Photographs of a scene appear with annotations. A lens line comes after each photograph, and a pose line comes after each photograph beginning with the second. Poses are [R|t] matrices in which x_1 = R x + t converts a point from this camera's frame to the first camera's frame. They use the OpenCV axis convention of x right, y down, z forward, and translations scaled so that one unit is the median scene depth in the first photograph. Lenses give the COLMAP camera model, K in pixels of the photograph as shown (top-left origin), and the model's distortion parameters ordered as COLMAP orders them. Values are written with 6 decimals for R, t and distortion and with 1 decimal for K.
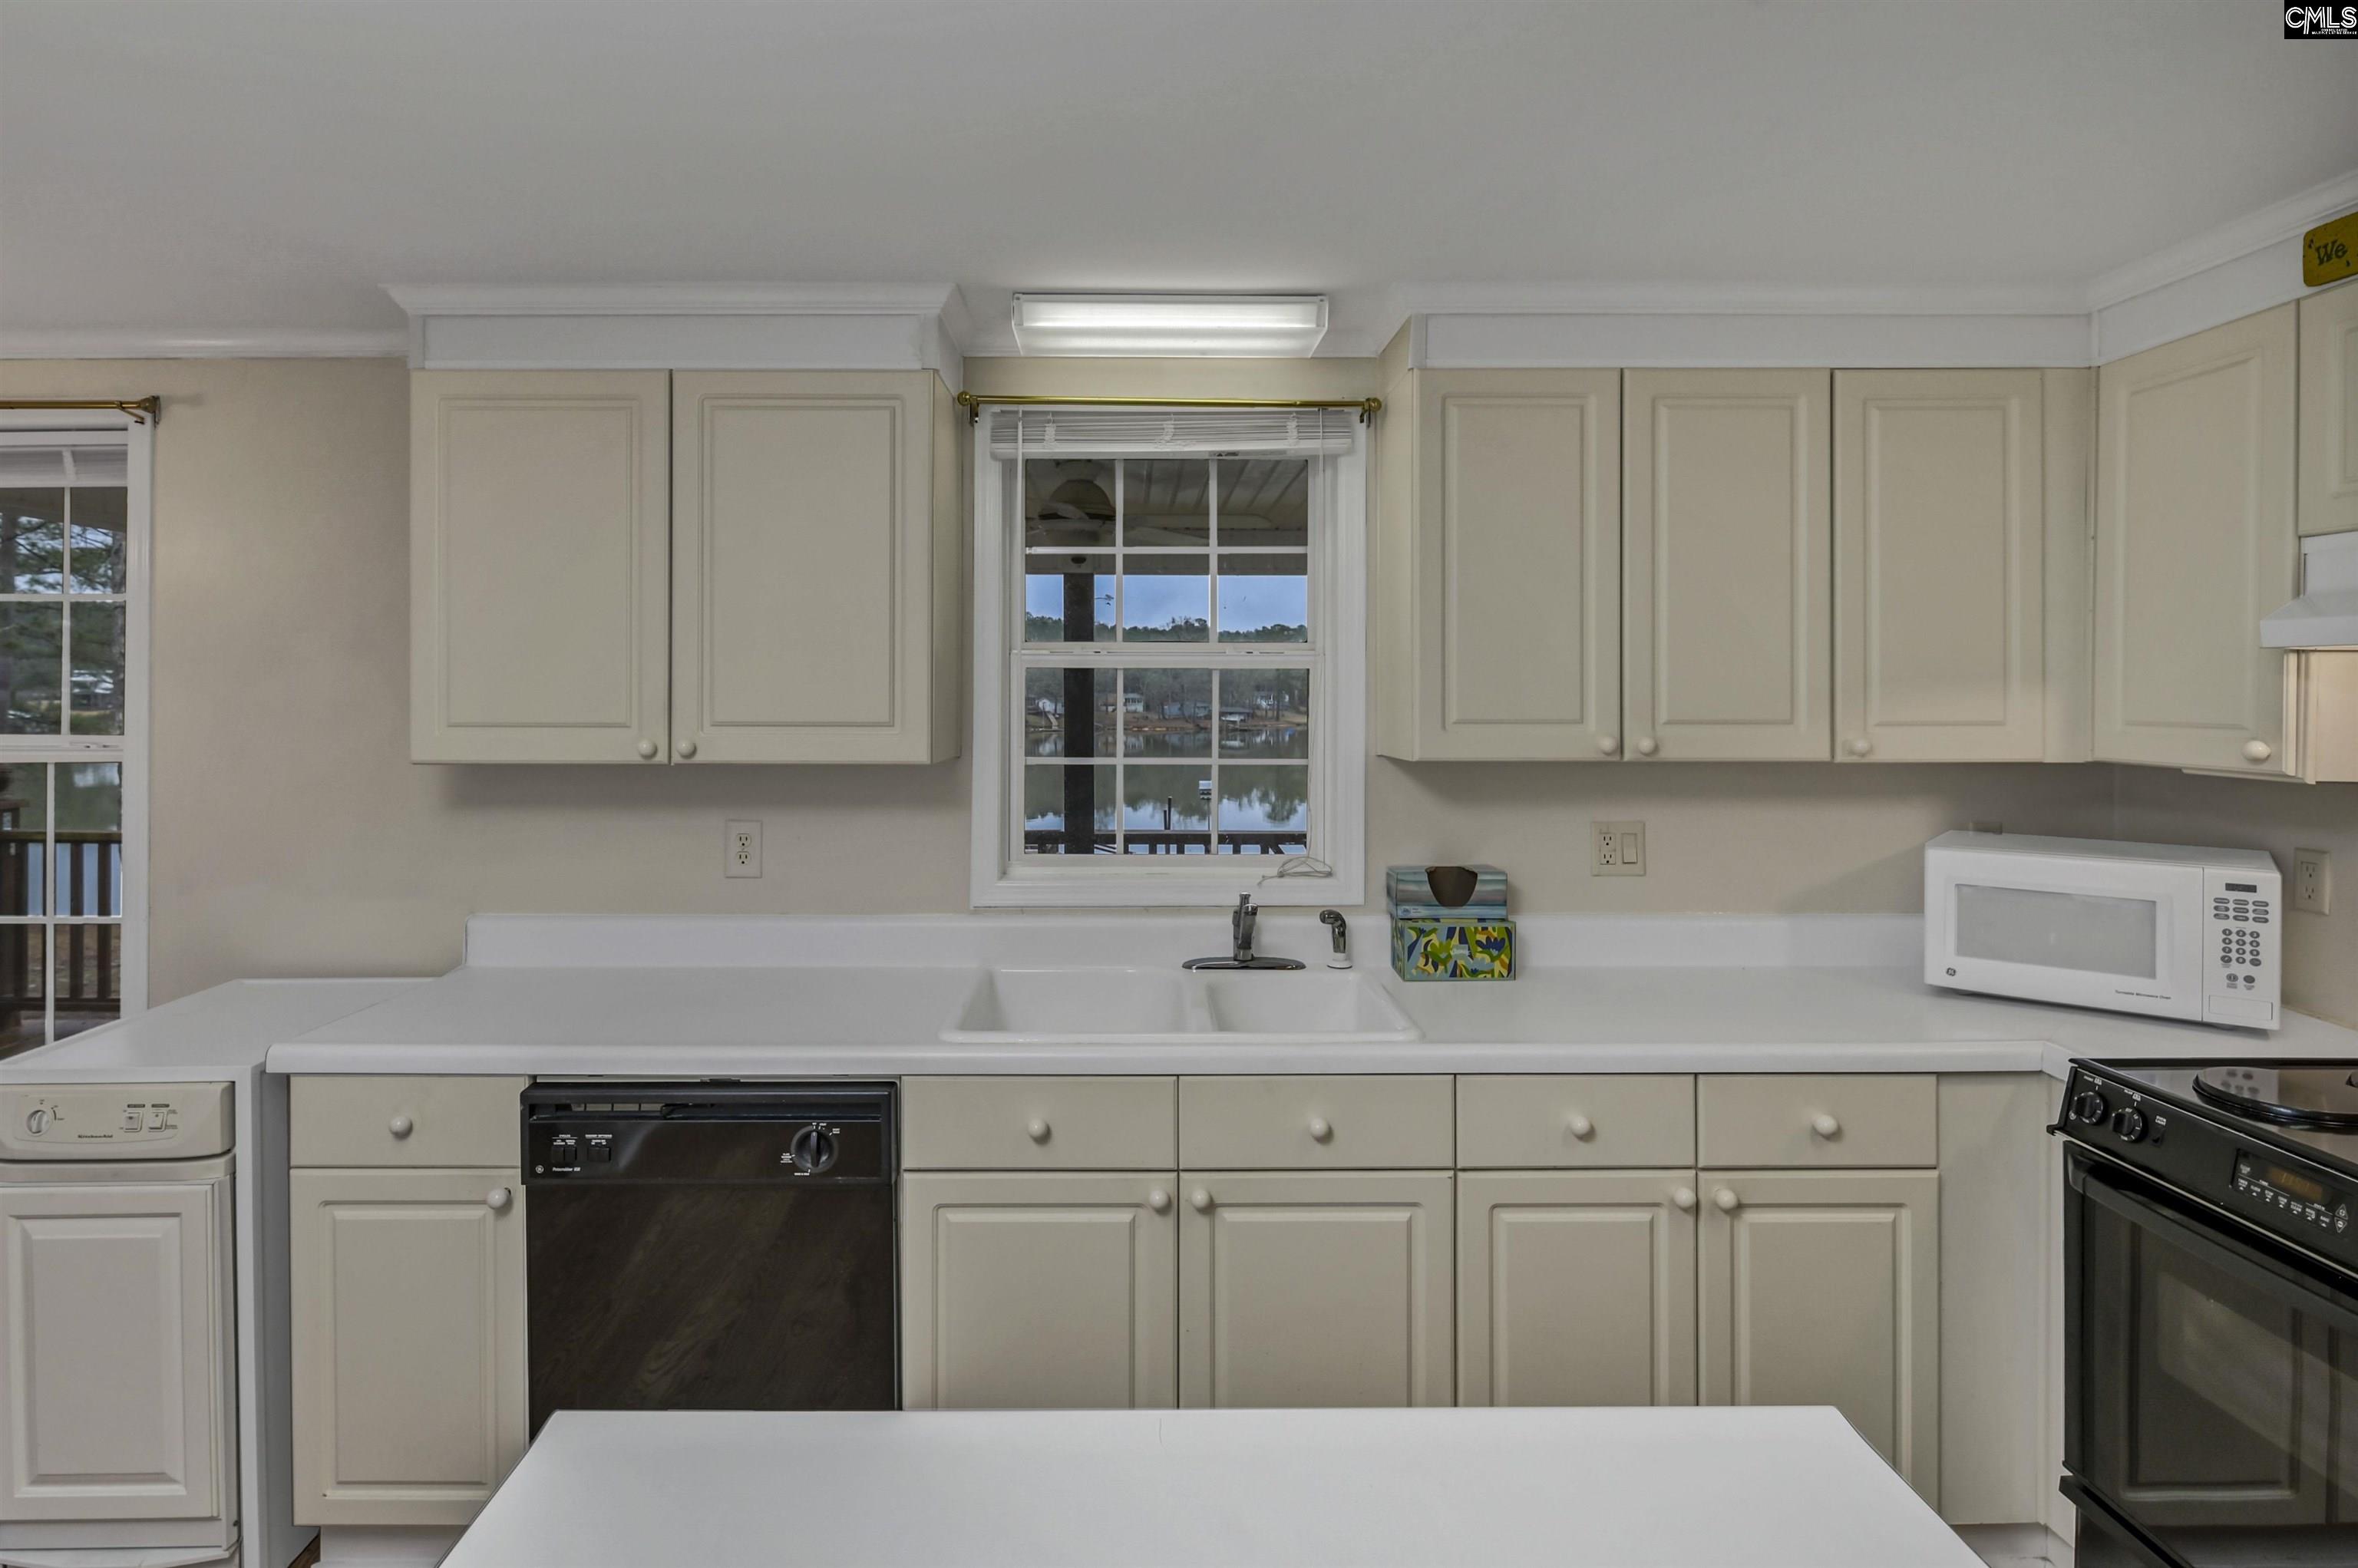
lens RADIAL K [[1234.4, 0, 1149.2], [0, 1234.4, 696.1], [0, 0, 1]] dist [0.005282, -0.005809]
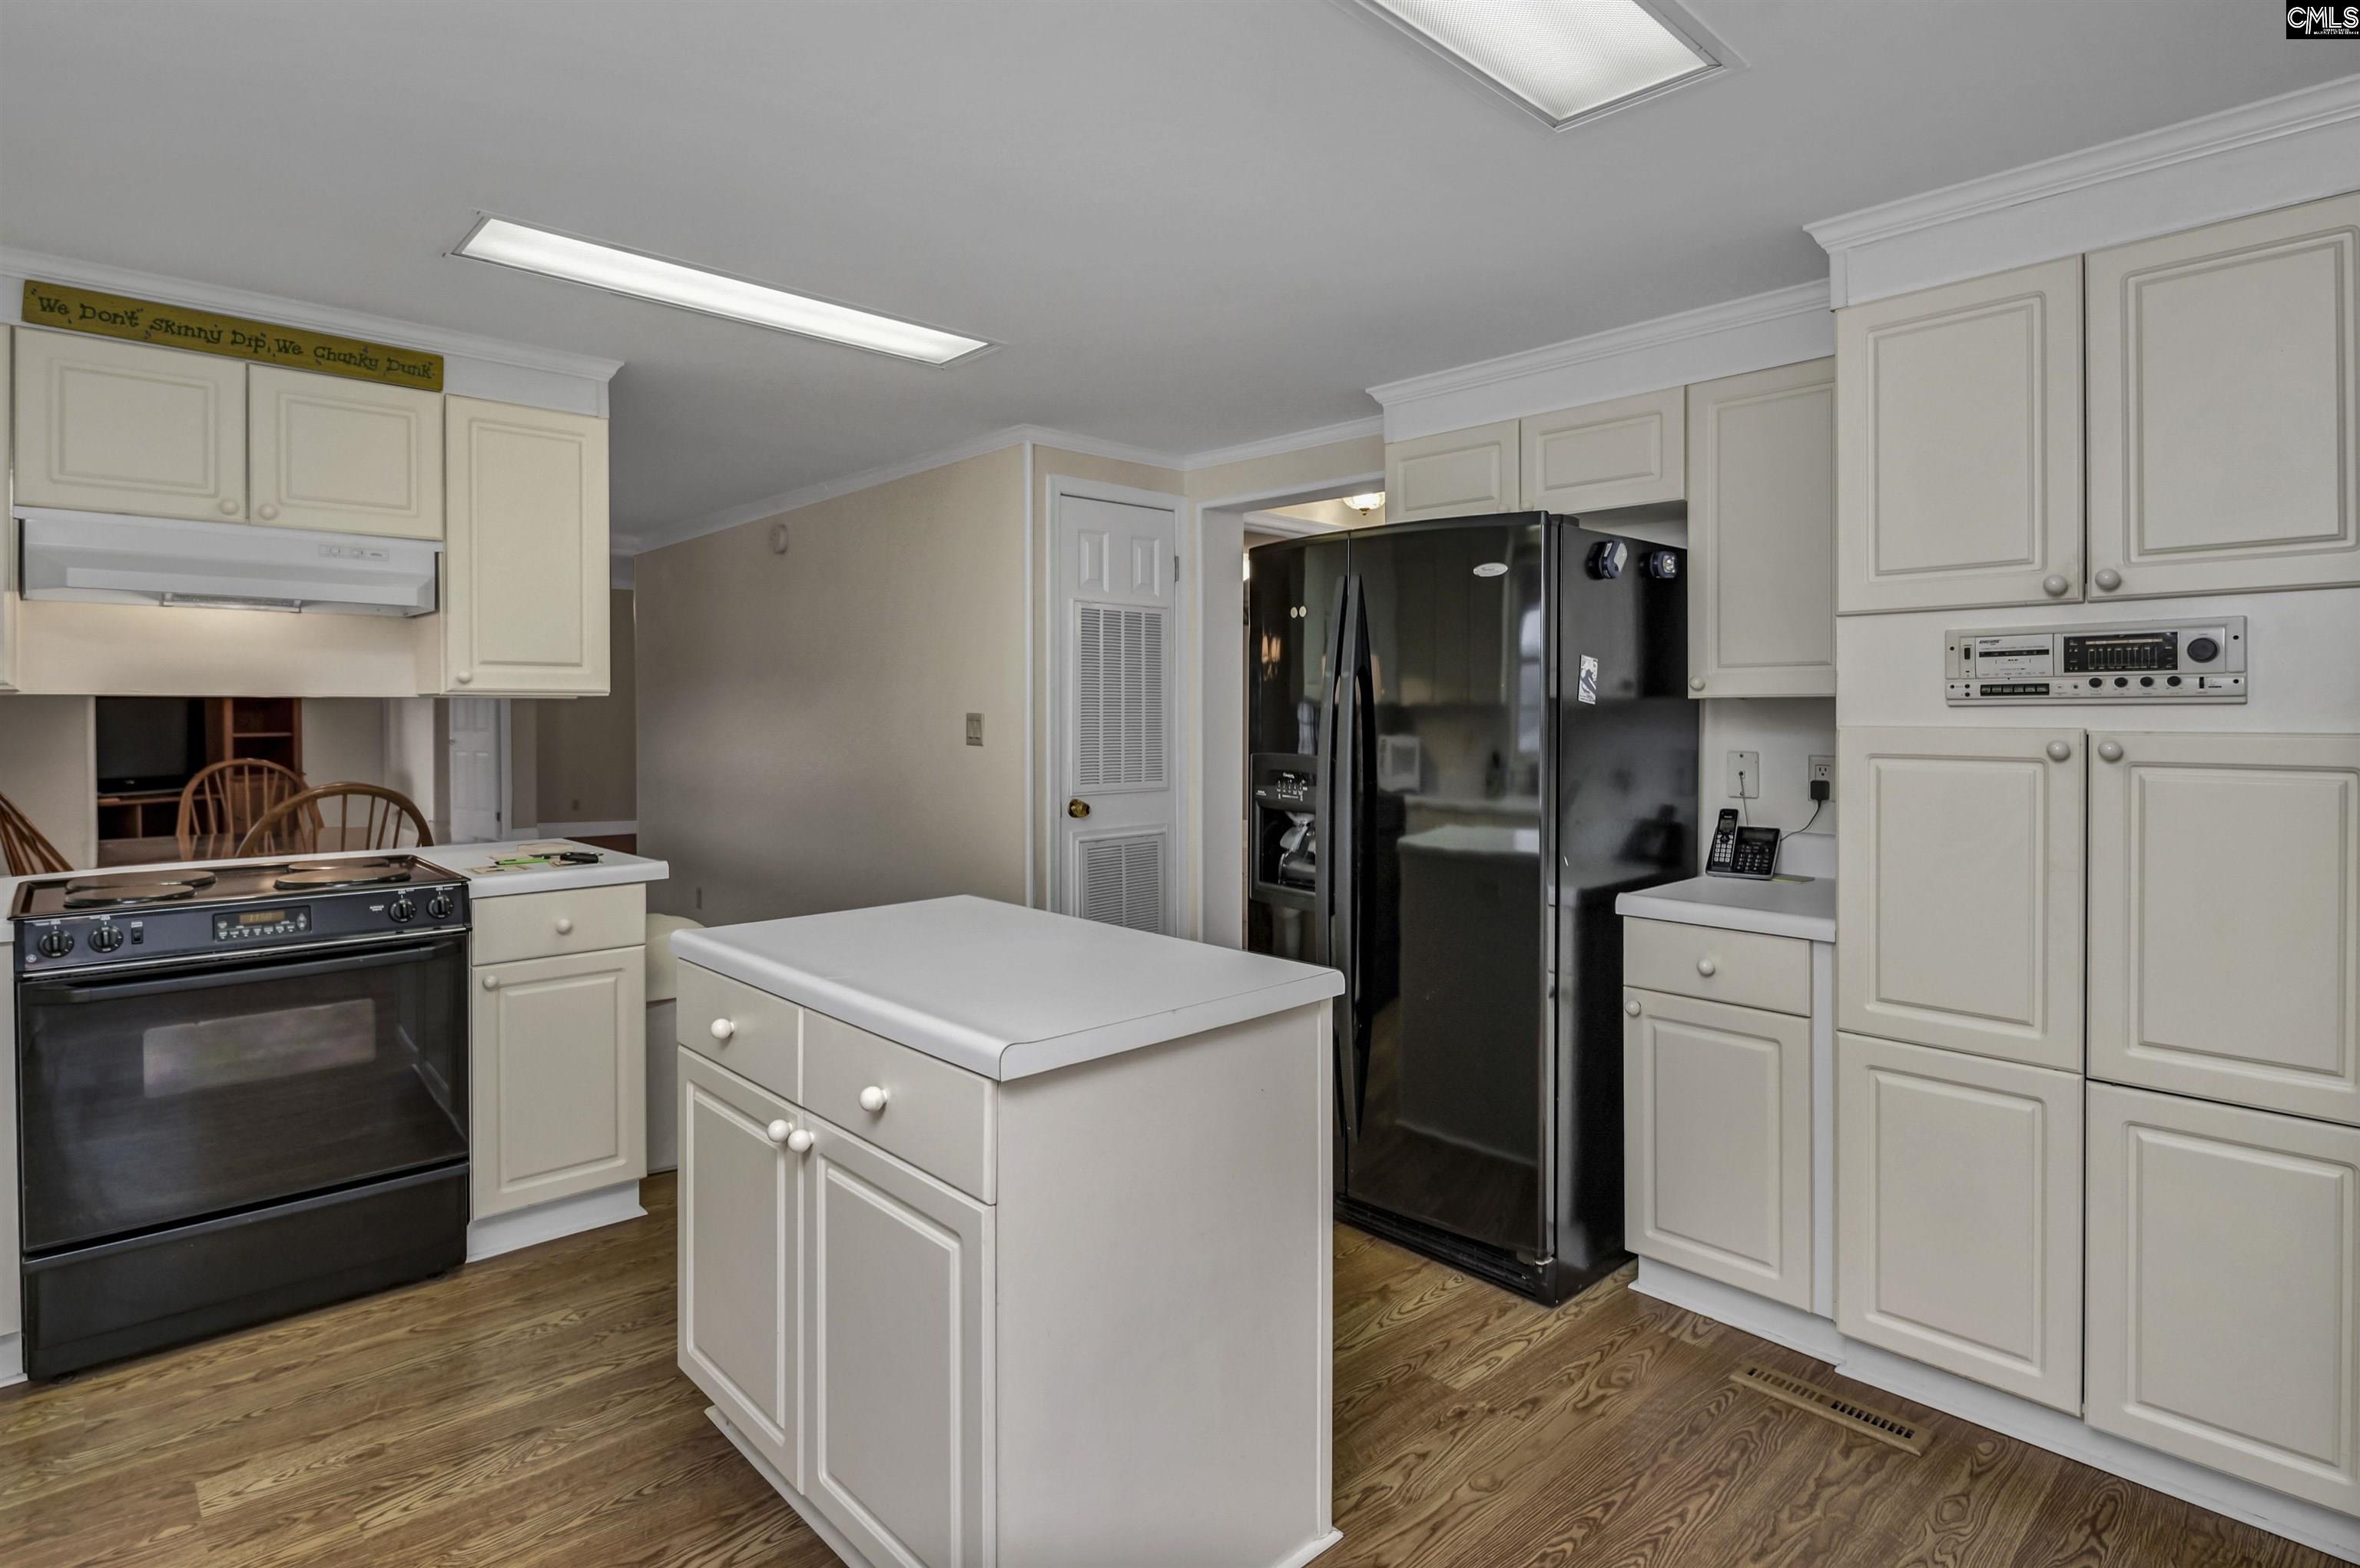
lens RADIAL K [[1235.5, 0, 1151.3], [0, 1235.5, 717.9], [0, 0, 1]] dist [0.005282, -0.005809]
pose [[-0.654876, -0.009184, 0.755680, -0.726916], [-0.000313, 0.999929, 0.011881, 0.070983], [-0.755736, 0.007544, -0.654833, 0.780402]]
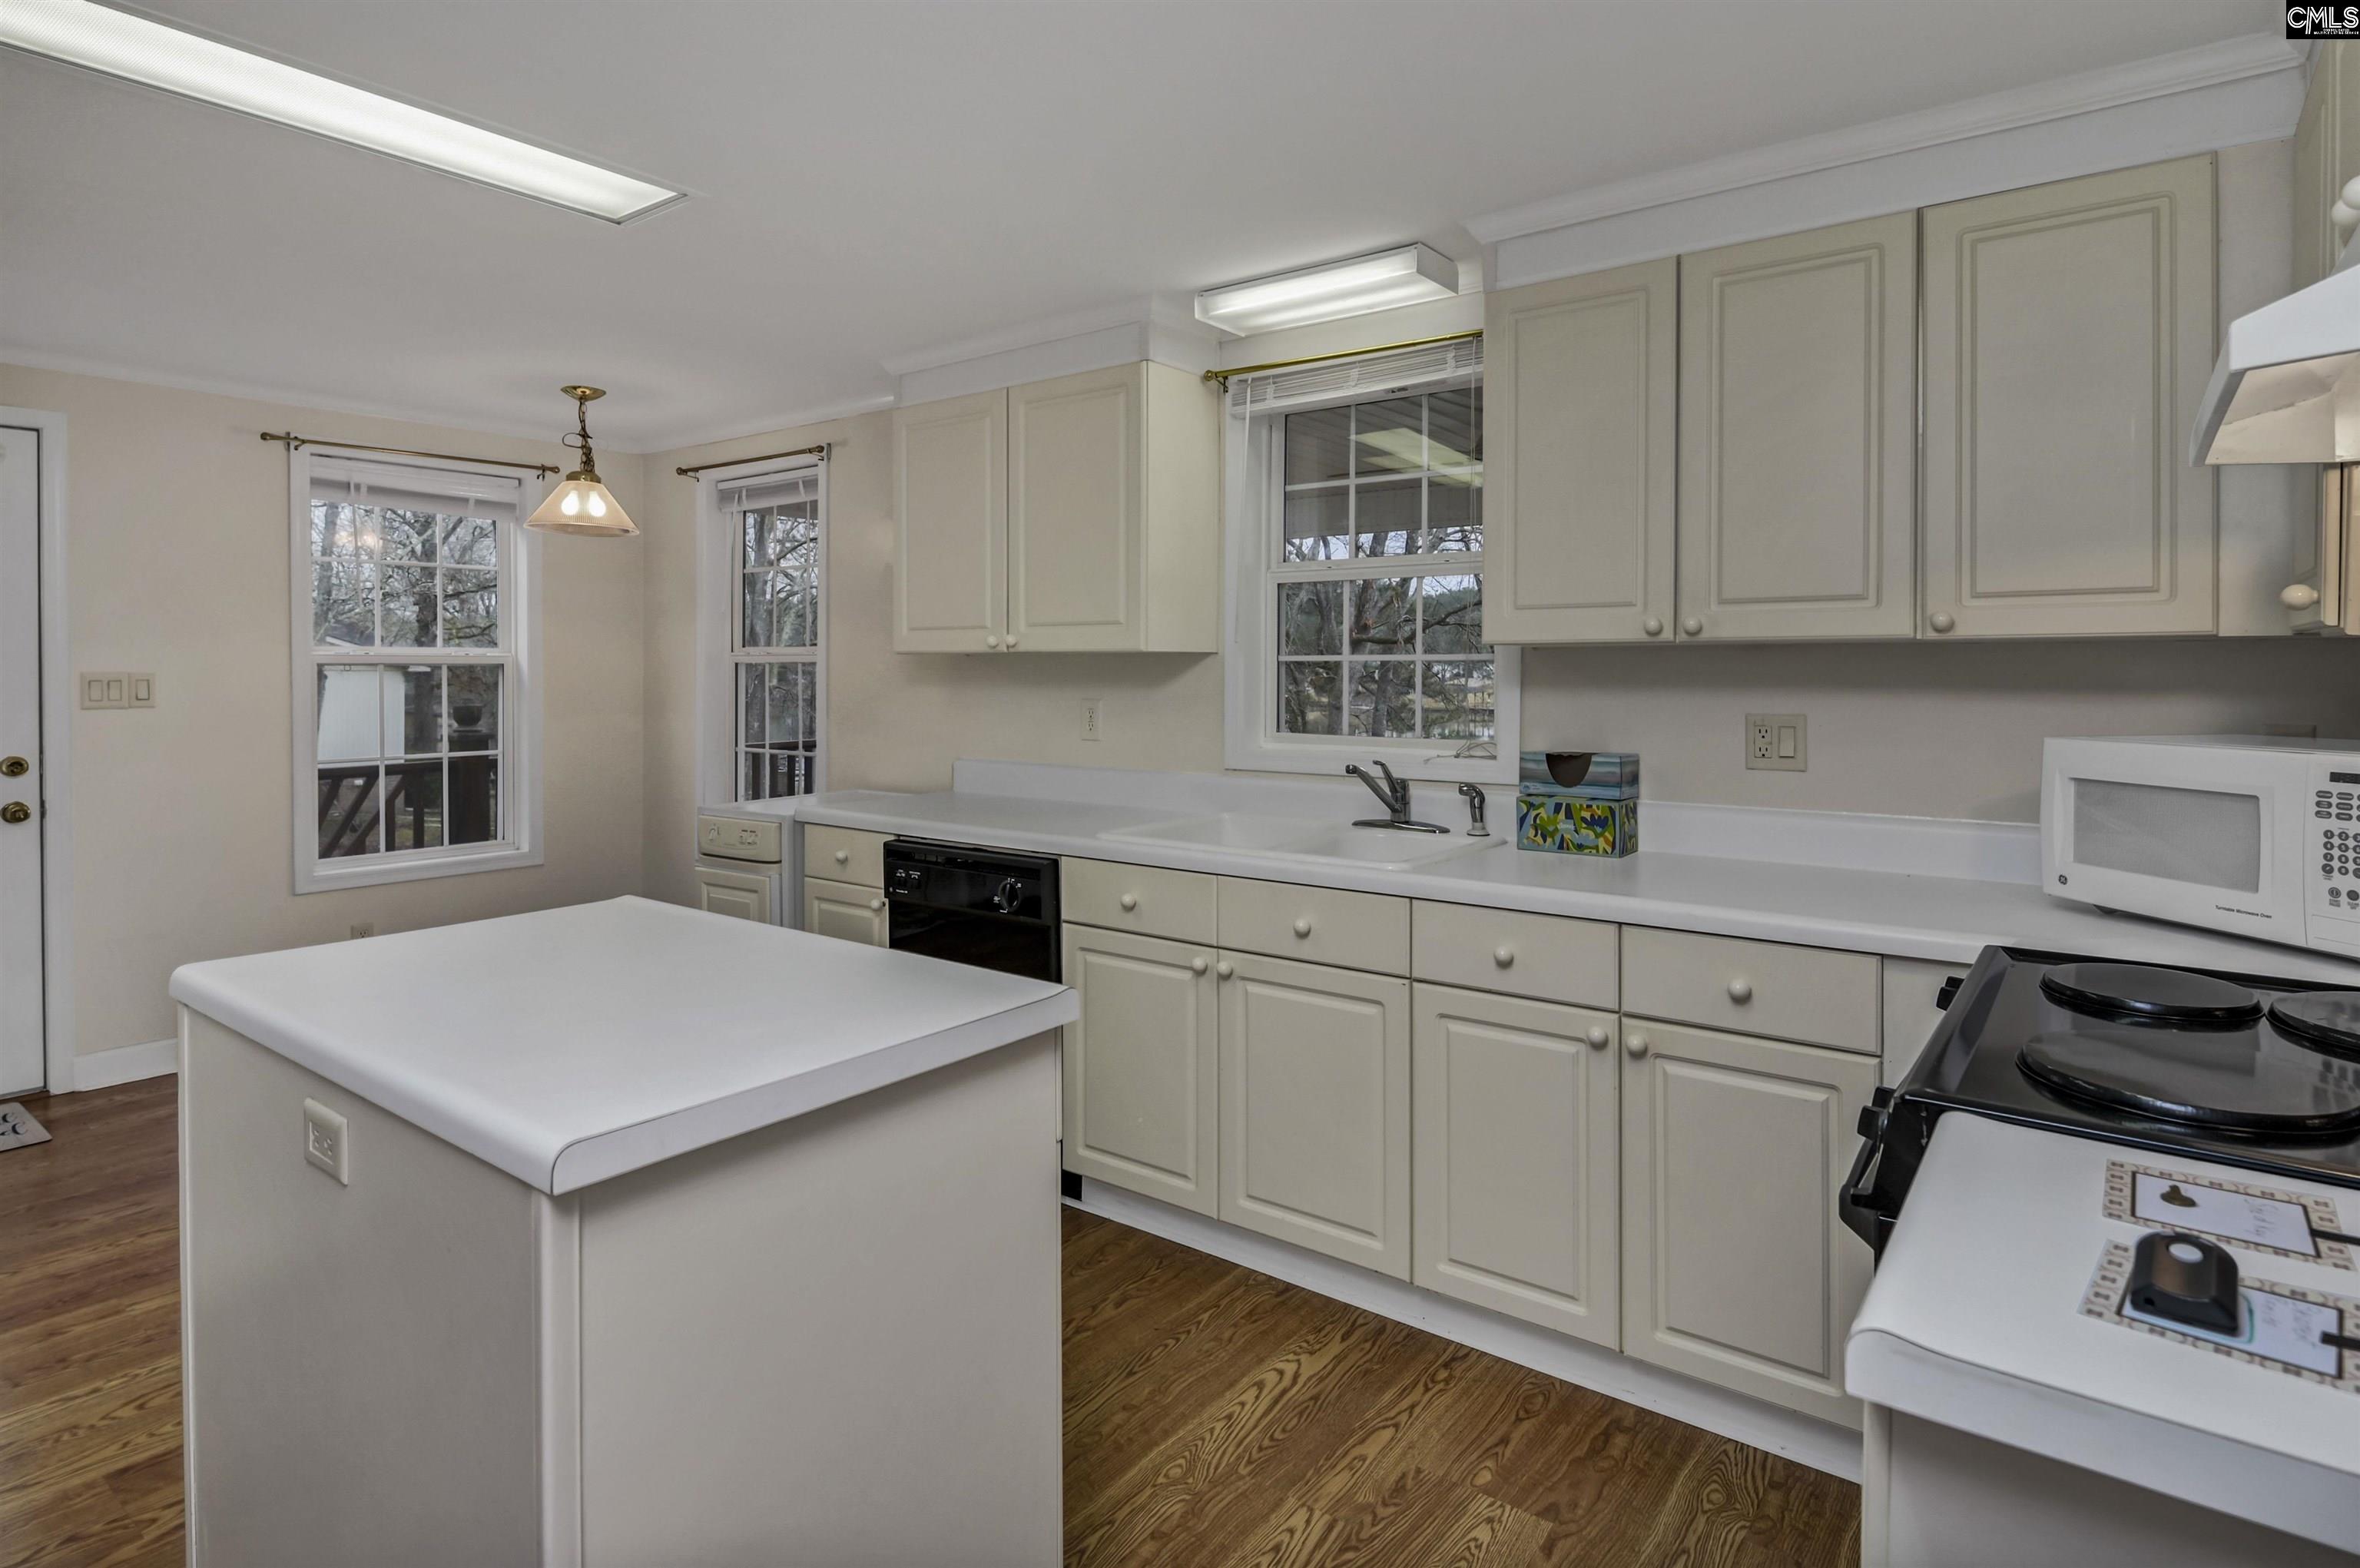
lens RADIAL K [[1235.5, 0, 1193.8], [0, 1235.5, 682.6], [0, 0, 1]] dist [0.005282, -0.005809]
pose [[0.796685, 0.005343, -0.604371, 0.680464], [-0.001320, 0.999974, 0.007101, 0.079420], [0.604393, -0.004859, 0.796672, -0.053340]]
